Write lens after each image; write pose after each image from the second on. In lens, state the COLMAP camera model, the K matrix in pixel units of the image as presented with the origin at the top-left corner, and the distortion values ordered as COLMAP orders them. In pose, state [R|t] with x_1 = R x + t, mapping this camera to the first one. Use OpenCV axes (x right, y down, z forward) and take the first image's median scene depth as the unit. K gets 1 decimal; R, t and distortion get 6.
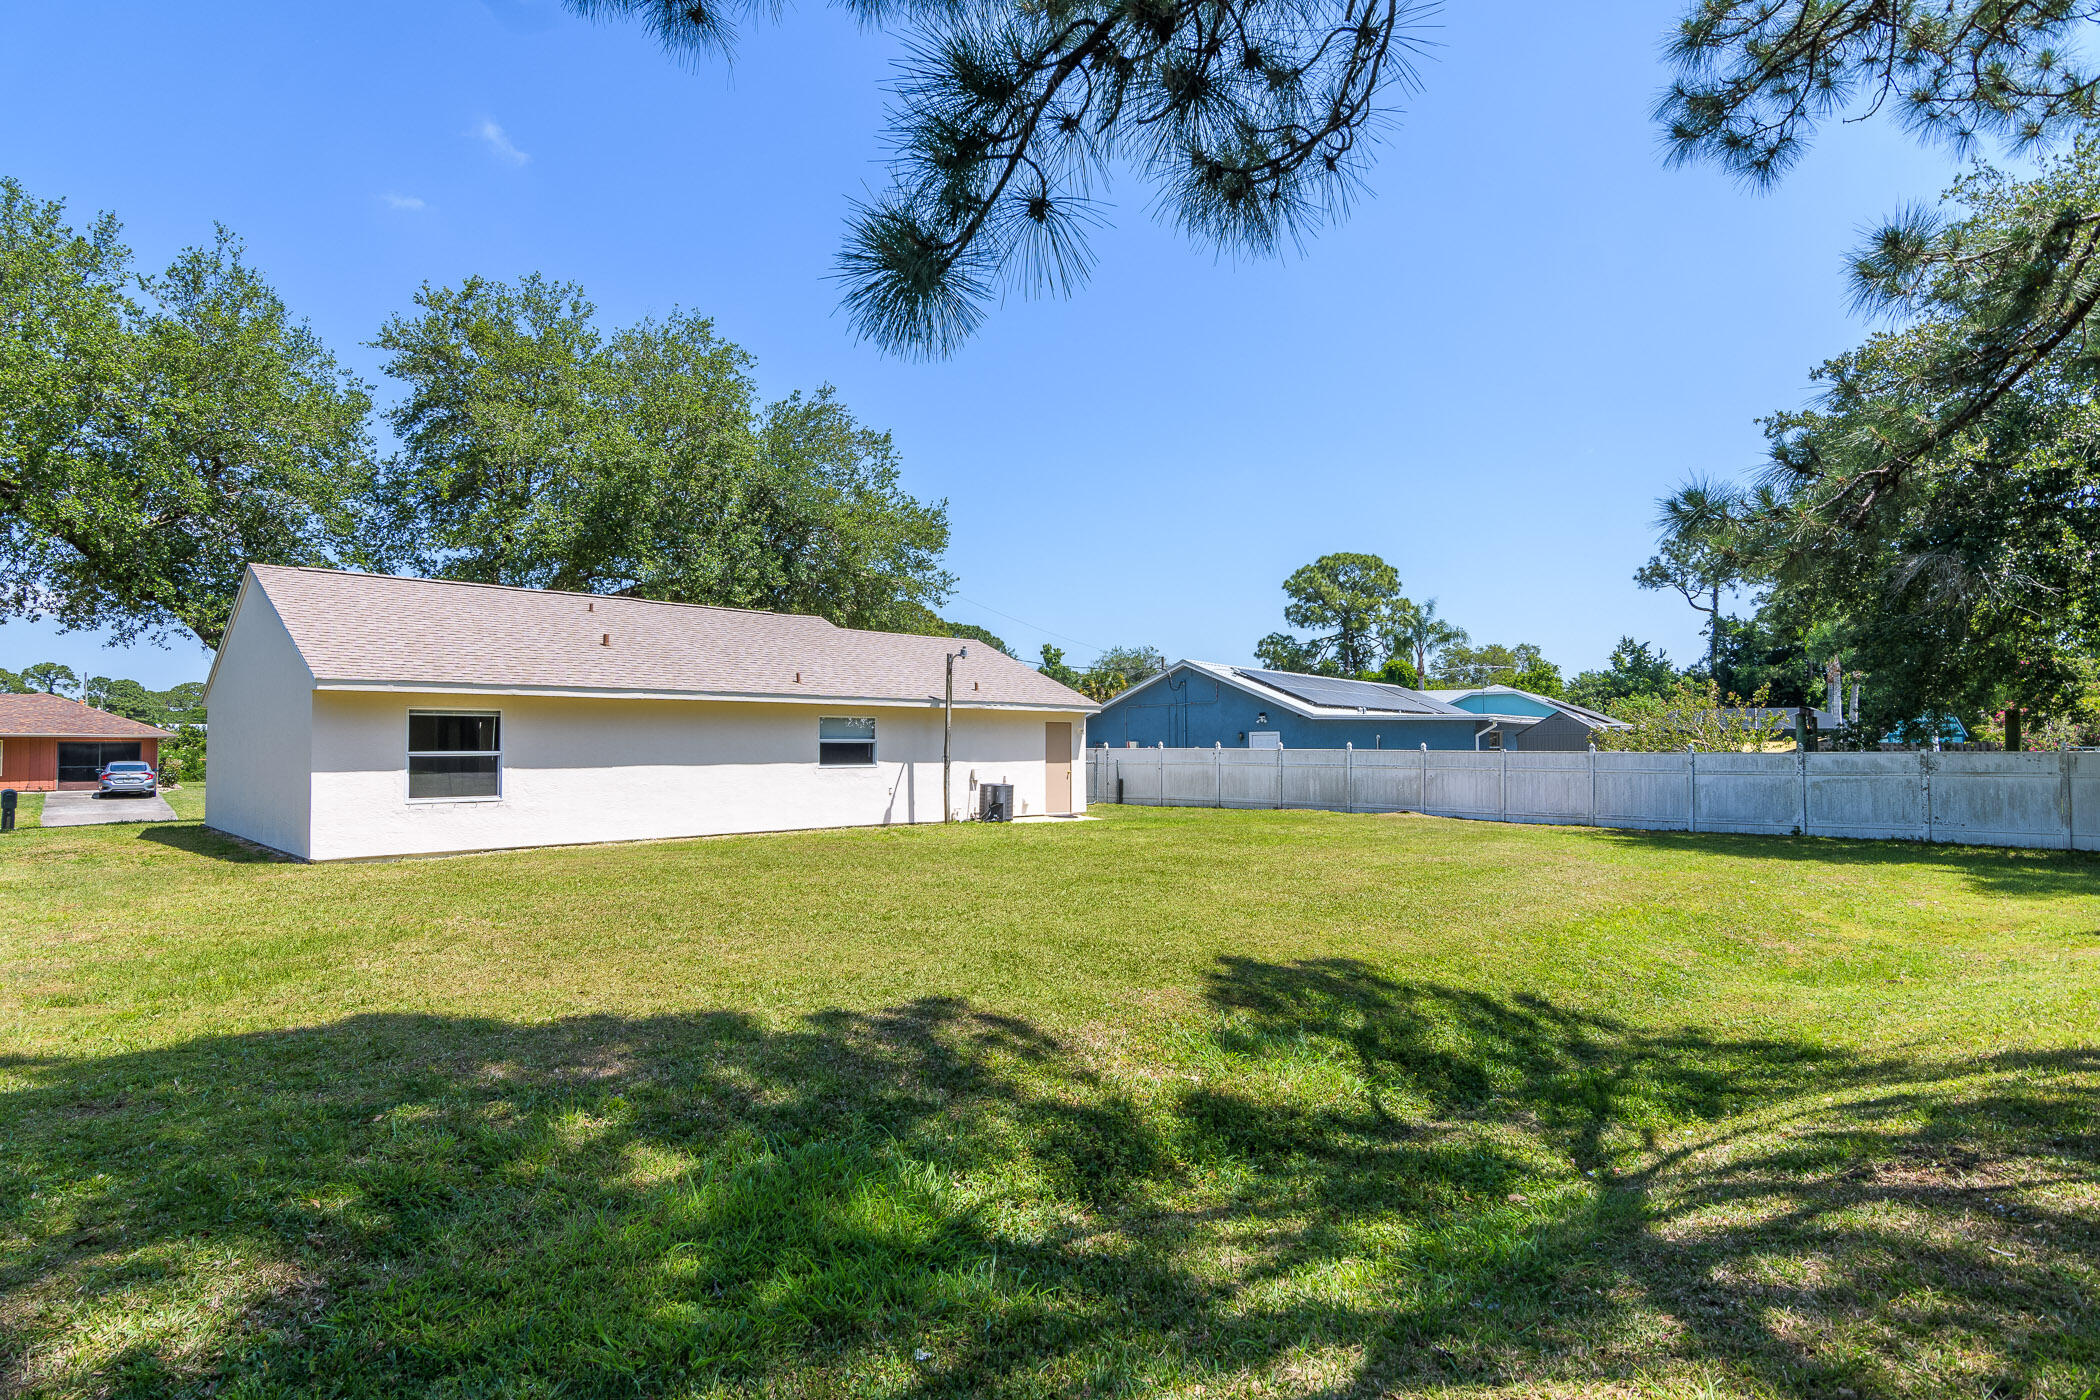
lens RADIAL K [[1072.9, 0, 1049.8], [0, 1072.9, 740.9], [0, 0, 1]] dist [-0.026383, 0.000004]
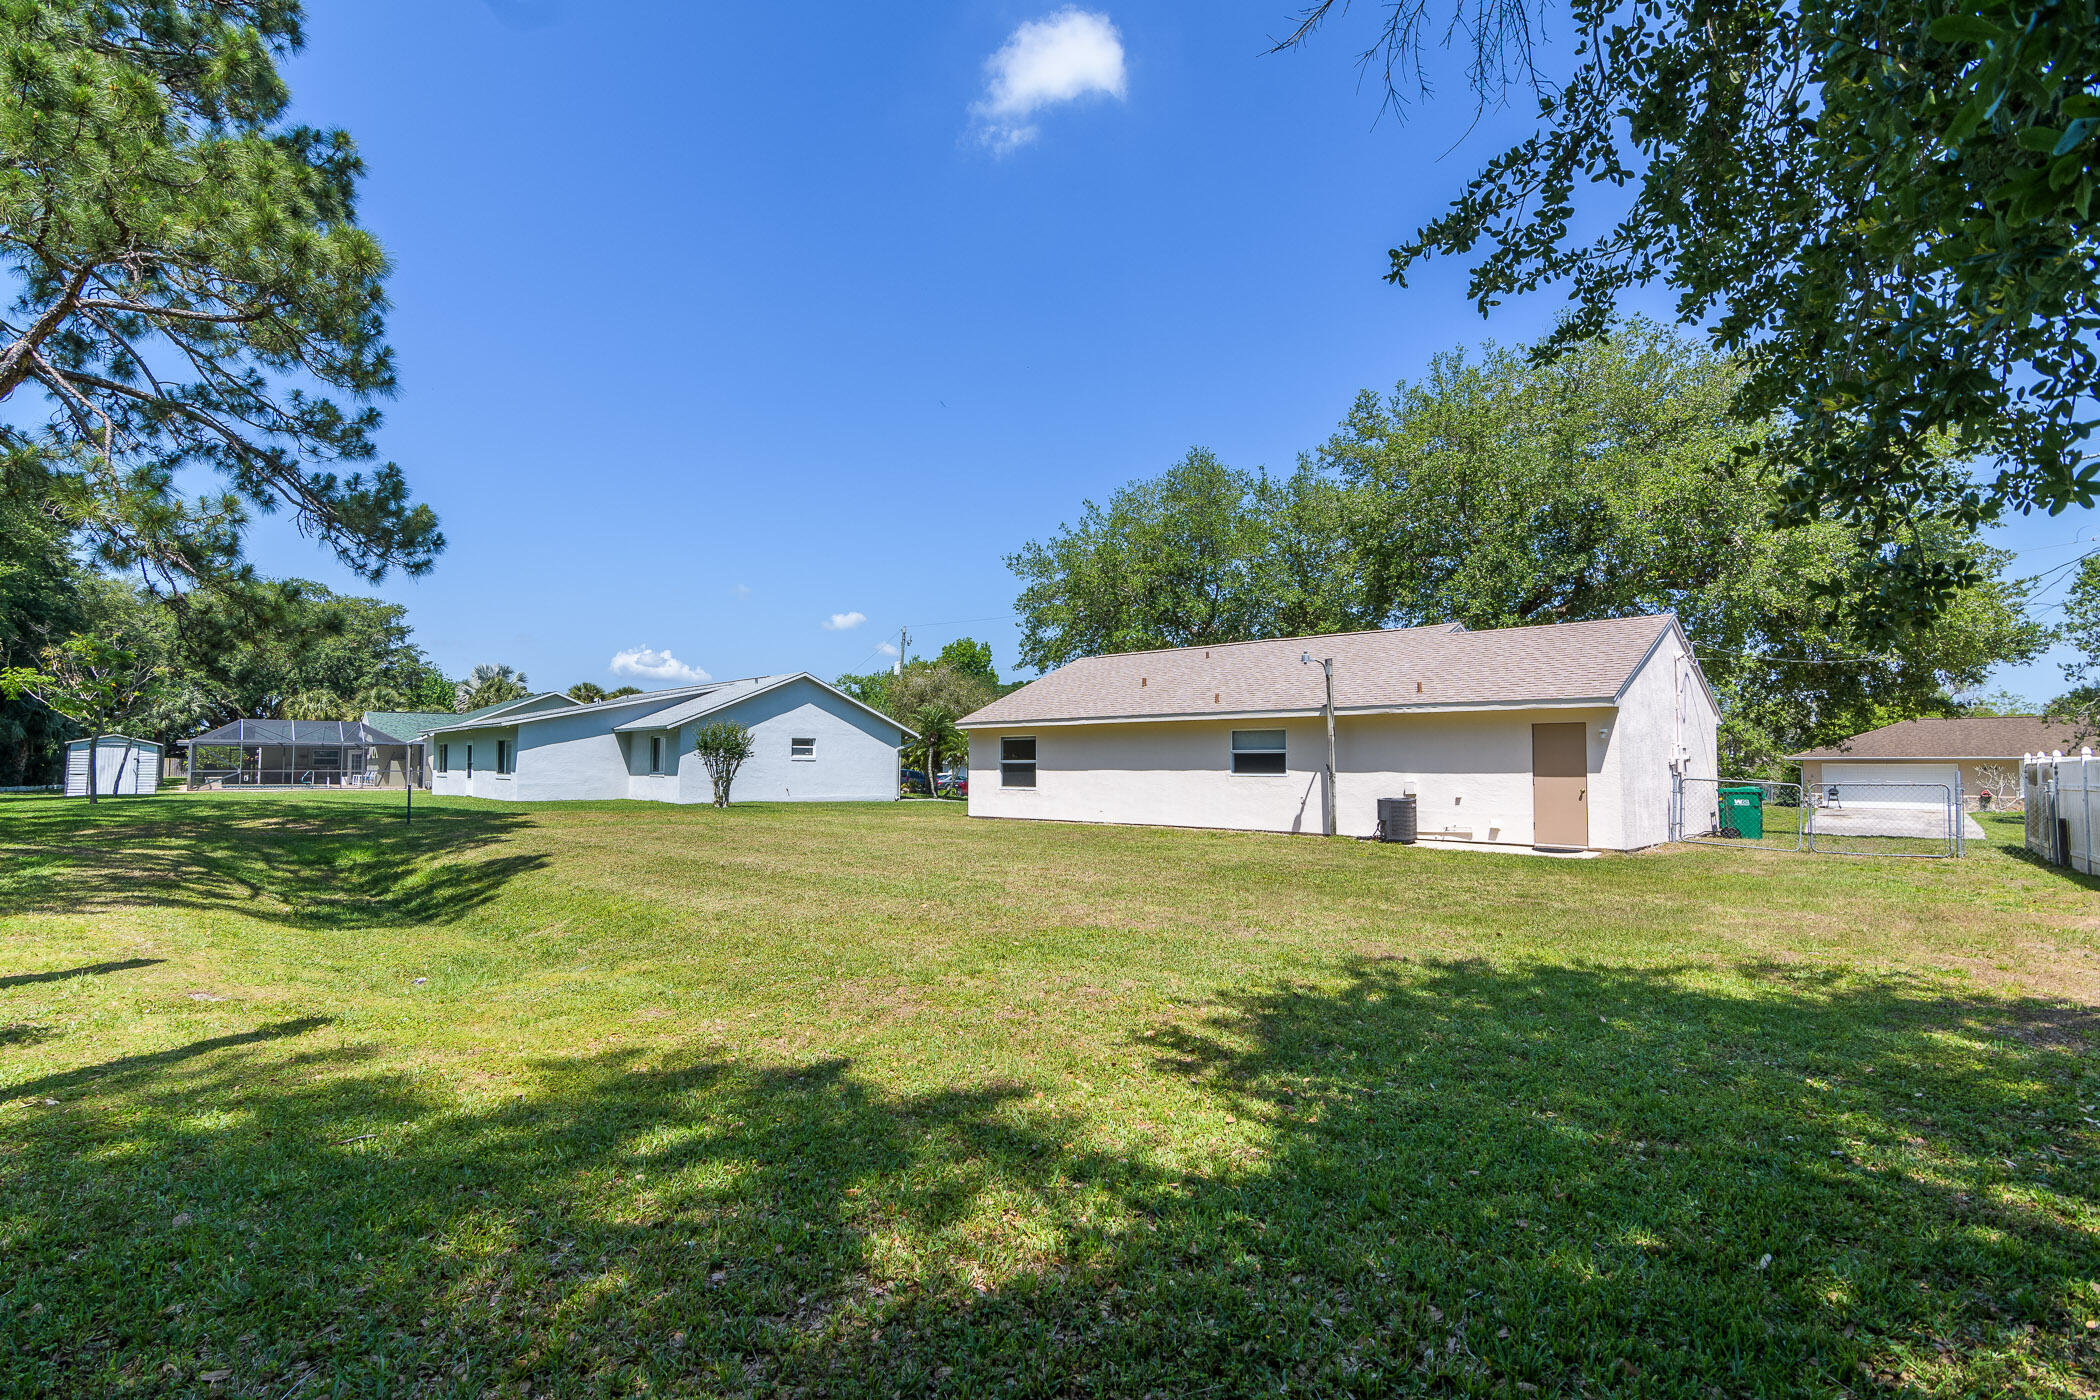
lens RADIAL K [[1046.8, 0, 1053.3], [0, 1046.8, 729.2], [0, 0, 1]] dist [0.029988, -0.000018]
pose [[0.027029, -0.034817, -0.999028, 0.855481], [0.001413, 0.999394, -0.034792, 0.013960], [0.999634, -0.000472, 0.027062, 0.748446]]
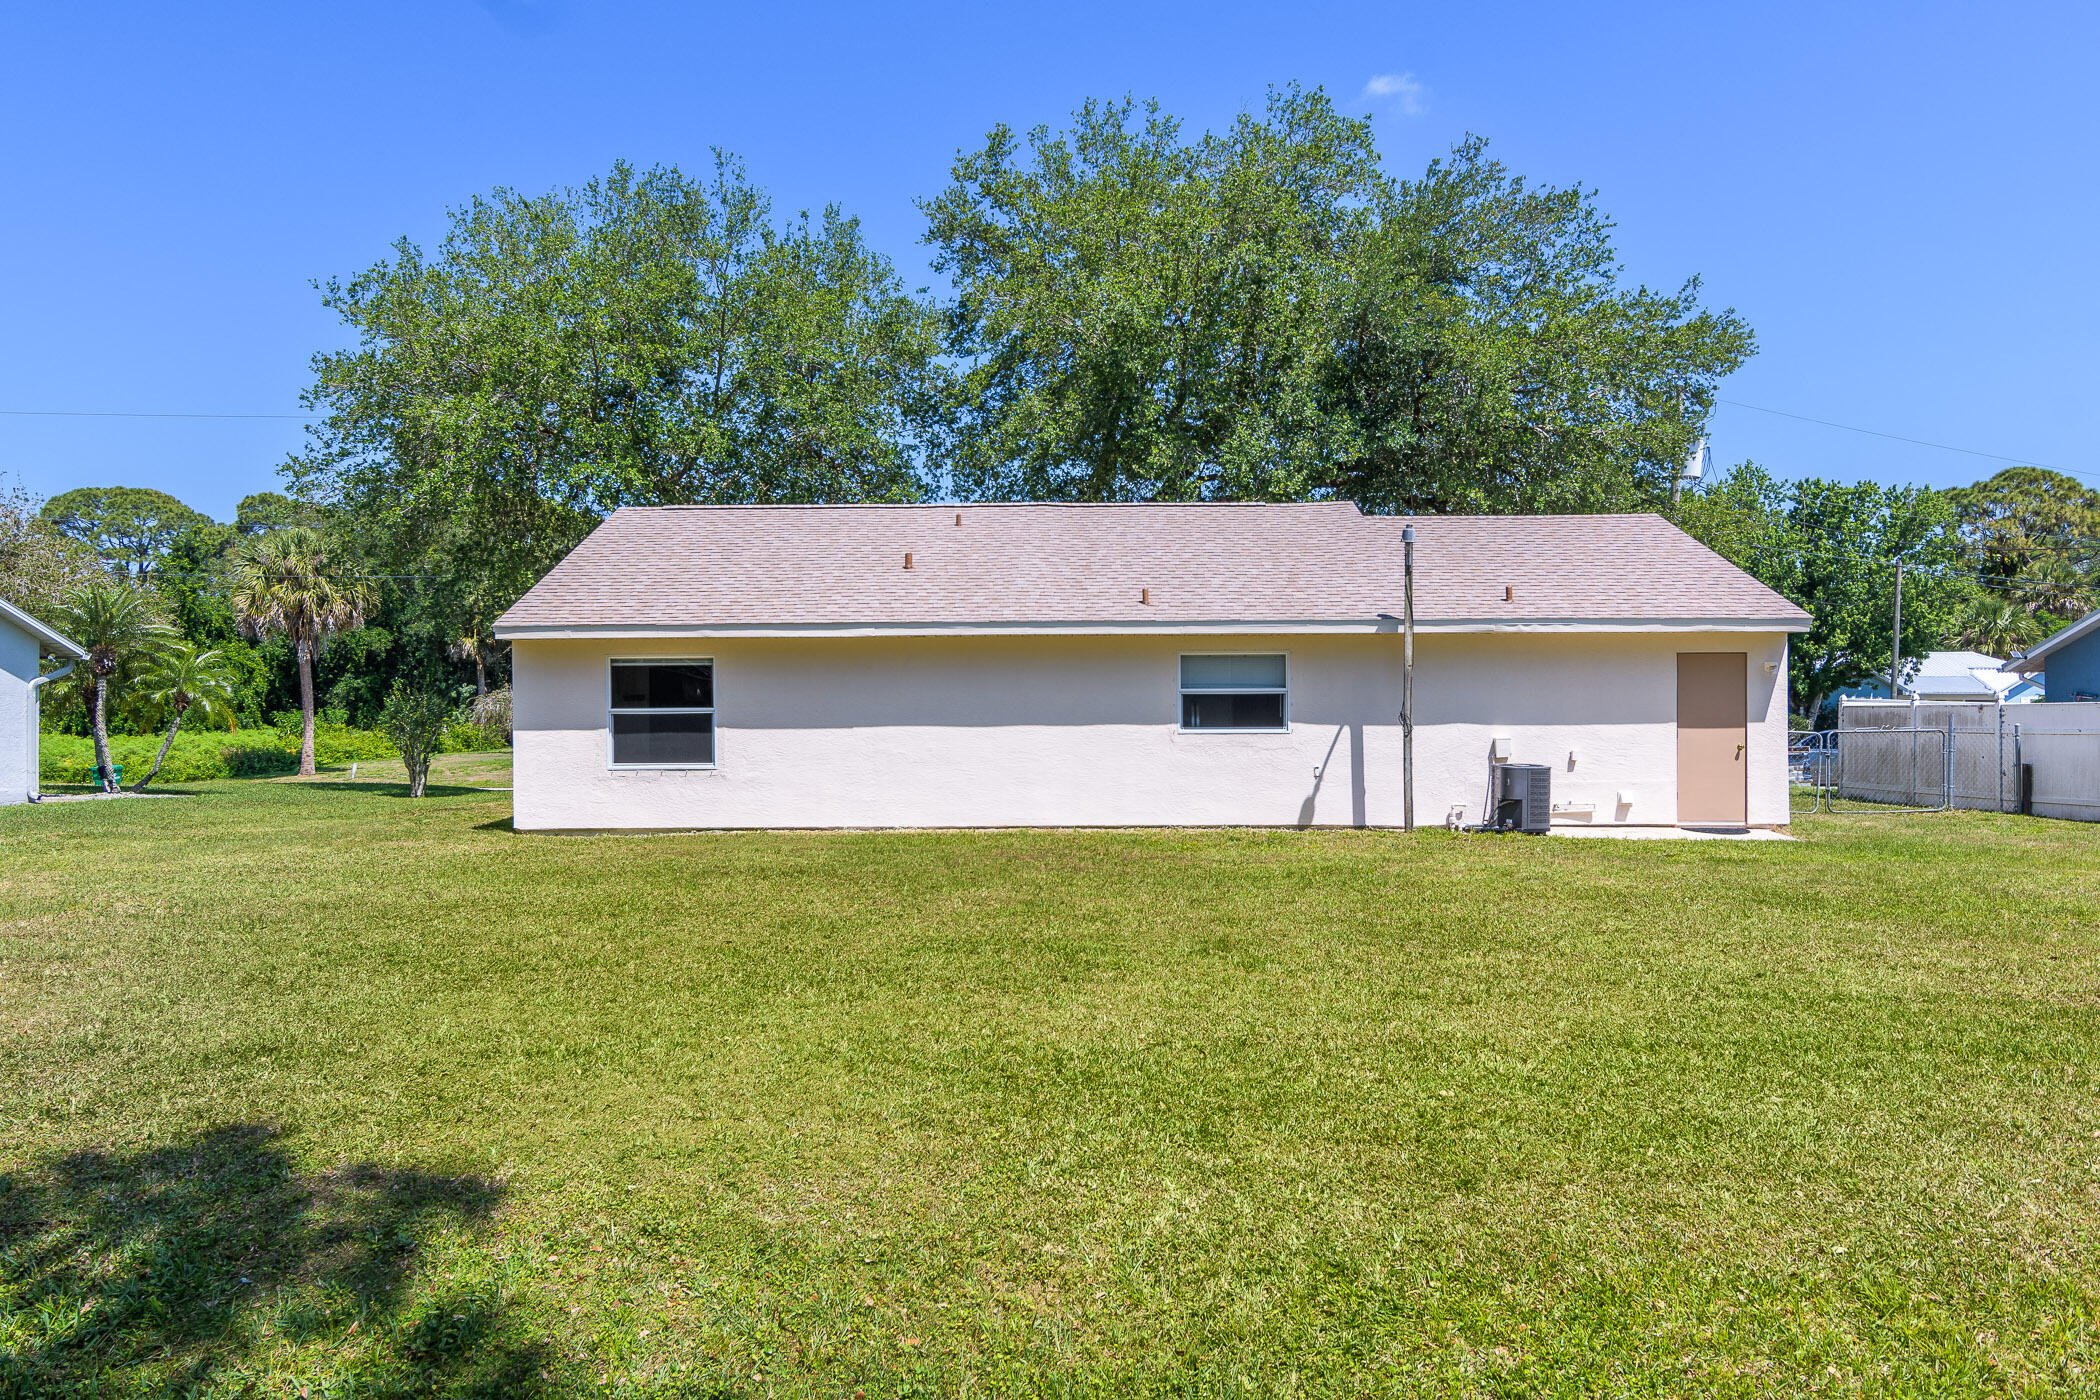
lens RADIAL K [[1453.1, 0, 1050.0], [0, 1453.1, 700.0], [0, 0, 1]] dist [0.000549, 0.000175]
pose [[0.699768, -0.009603, -0.714306, 0.344263], [0.007797, 0.999953, -0.005804, 0.009366], [0.714328, -0.001508, 0.699810, 0.312382]]
